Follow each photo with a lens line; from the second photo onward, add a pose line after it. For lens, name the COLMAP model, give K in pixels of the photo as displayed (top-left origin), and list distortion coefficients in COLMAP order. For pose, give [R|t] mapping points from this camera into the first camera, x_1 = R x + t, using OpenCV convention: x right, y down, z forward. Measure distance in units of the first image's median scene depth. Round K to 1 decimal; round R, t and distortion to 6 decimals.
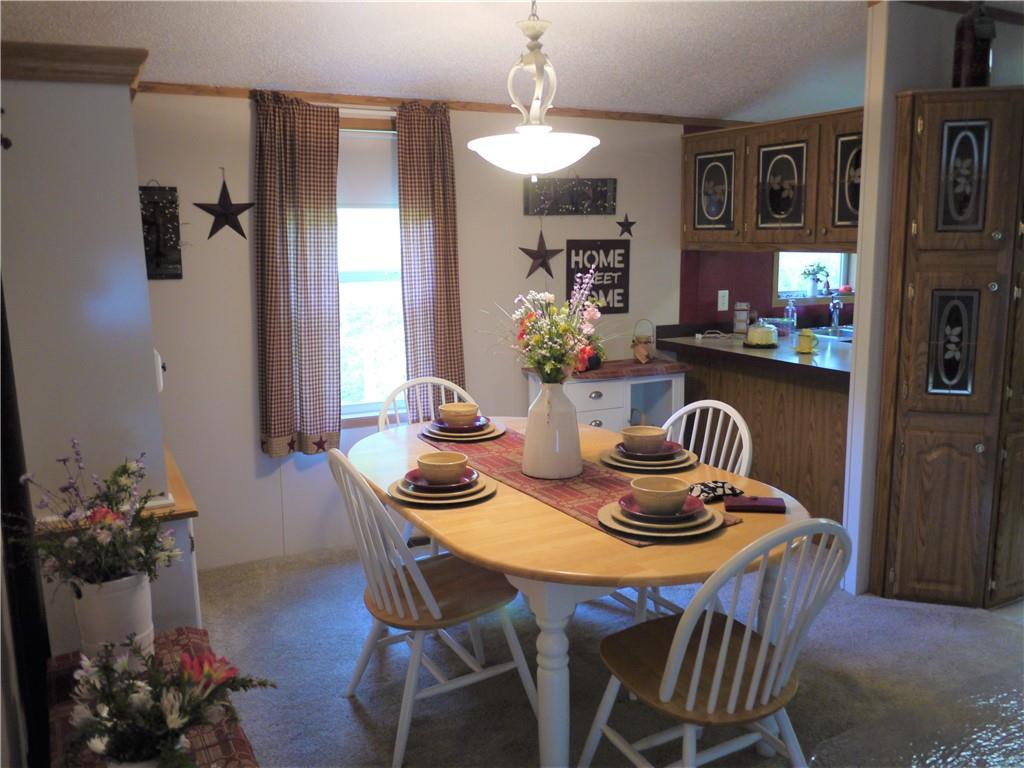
lens RADIAL K [[855.4, 0, 508.5], [0, 855.4, 382.7], [0, 0, 1]] dist [-0.001425, -0.001620]
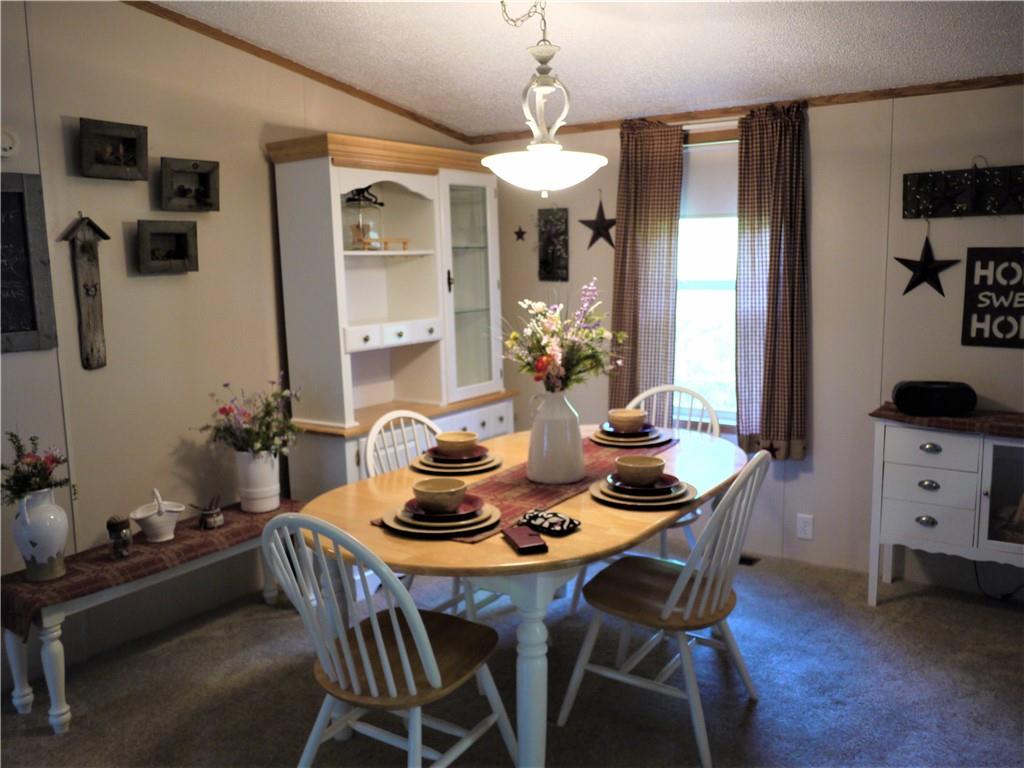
lens RADIAL K [[855.4, 0, 509.2], [0, 855.4, 383.5], [0, 0, 1]] dist [-0.001425, -0.001620]
pose [[0.474309, 0.135674, -0.869841, 0.645149], [-0.135617, 0.987520, 0.080080, -0.059029], [0.869850, 0.079983, 0.486790, 0.311762]]
